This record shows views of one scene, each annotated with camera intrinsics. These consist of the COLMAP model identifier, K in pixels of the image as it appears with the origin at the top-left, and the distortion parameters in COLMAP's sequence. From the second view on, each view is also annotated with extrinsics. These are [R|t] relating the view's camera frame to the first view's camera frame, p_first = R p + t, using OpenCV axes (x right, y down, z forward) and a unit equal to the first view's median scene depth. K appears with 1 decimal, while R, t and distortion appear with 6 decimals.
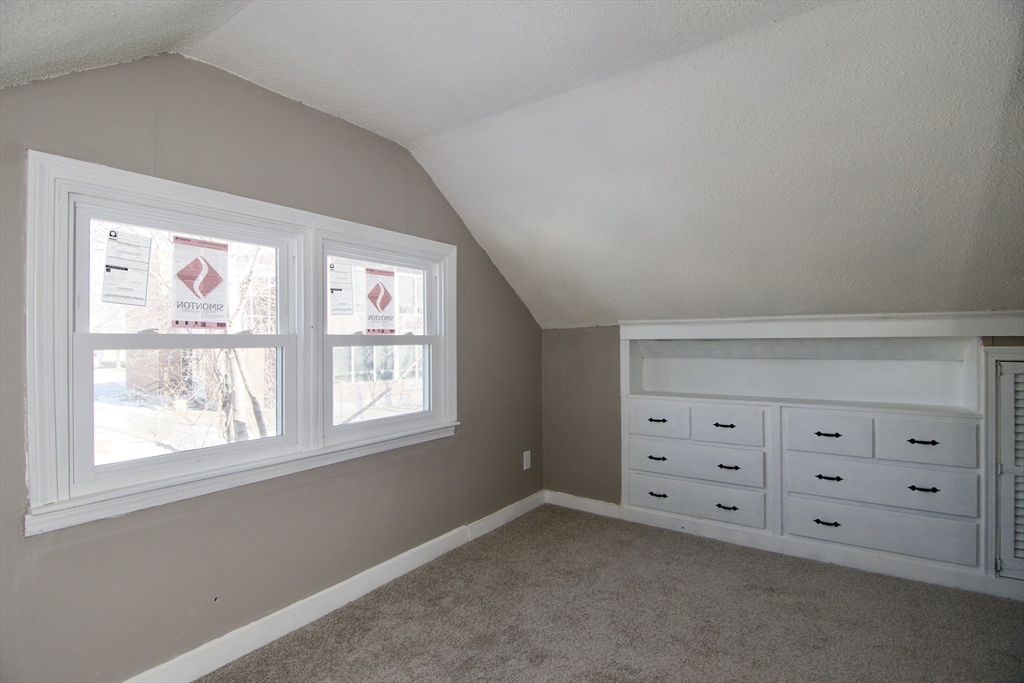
lens RADIAL K [[498.9, 0, 512.6], [0, 498.9, 343.7], [0, 0, 1]] dist [-0.002171, -0.010677]
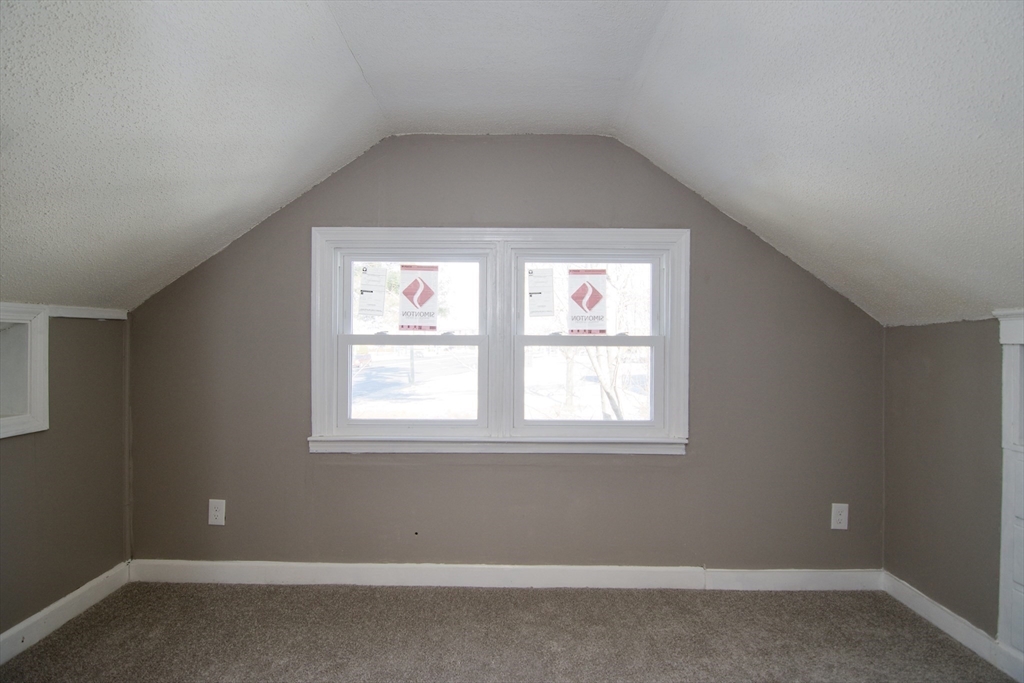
lens RADIAL K [[498.9, 0, 512.7], [0, 498.9, 342.9], [0, 0, 1]] dist [-0.002171, -0.010677]
pose [[0.571058, 0.010524, -0.820842, 0.455262], [-0.014984, 0.999885, 0.002395, -0.002982], [0.820773, 0.010932, 0.571150, 0.313139]]
